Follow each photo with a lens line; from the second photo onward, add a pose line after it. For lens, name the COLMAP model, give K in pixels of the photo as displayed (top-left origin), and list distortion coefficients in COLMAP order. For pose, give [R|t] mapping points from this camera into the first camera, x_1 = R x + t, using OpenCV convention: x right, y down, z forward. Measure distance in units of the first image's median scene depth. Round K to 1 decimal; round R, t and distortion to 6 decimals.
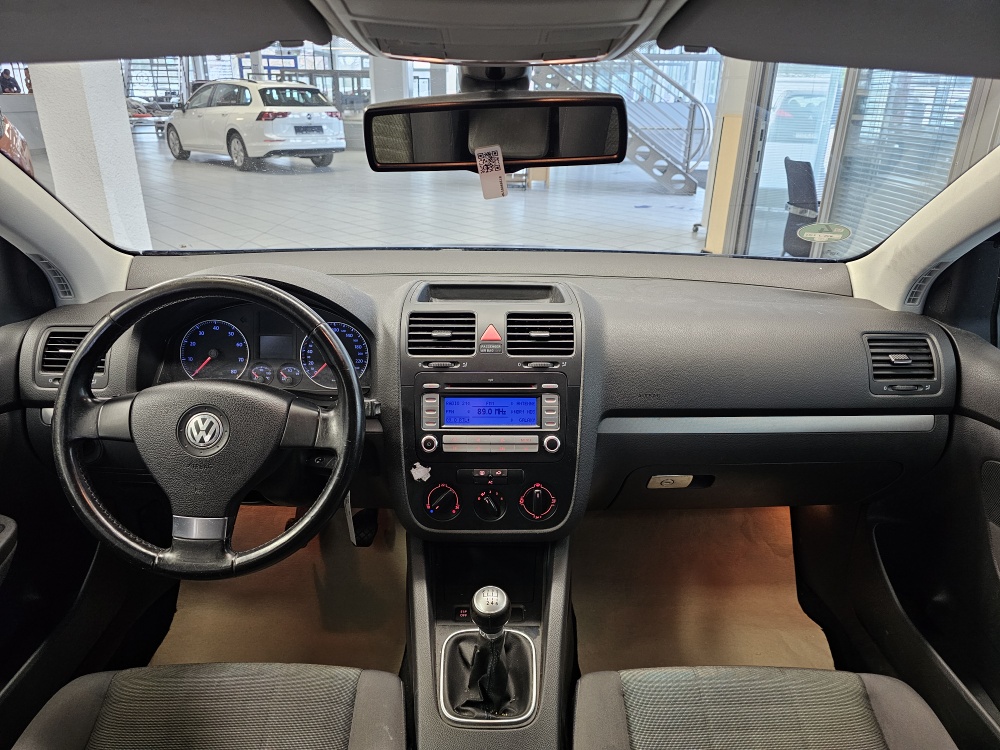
lens RADIAL K [[665.9, 0, 498.9], [0, 665.9, 370.4], [0, 0, 1]] dist [0.071823, -0.105488]
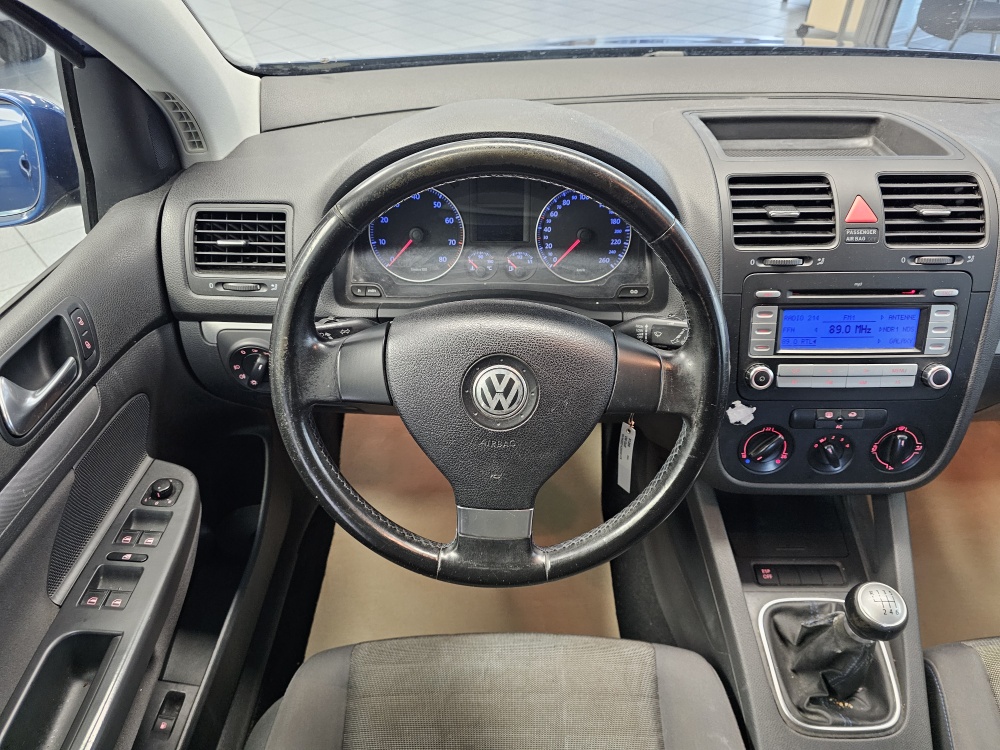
lens RADIAL K [[659.6, 0, 500.4], [0, 659.6, 378.2], [0, 0, 1]] dist [0.062196, -0.076237]
pose [[0.999741, -0.003805, -0.022456, -0.357672], [0.010475, 0.952295, 0.304999, -0.104078], [0.020224, -0.305156, 0.952088, 0.322139]]
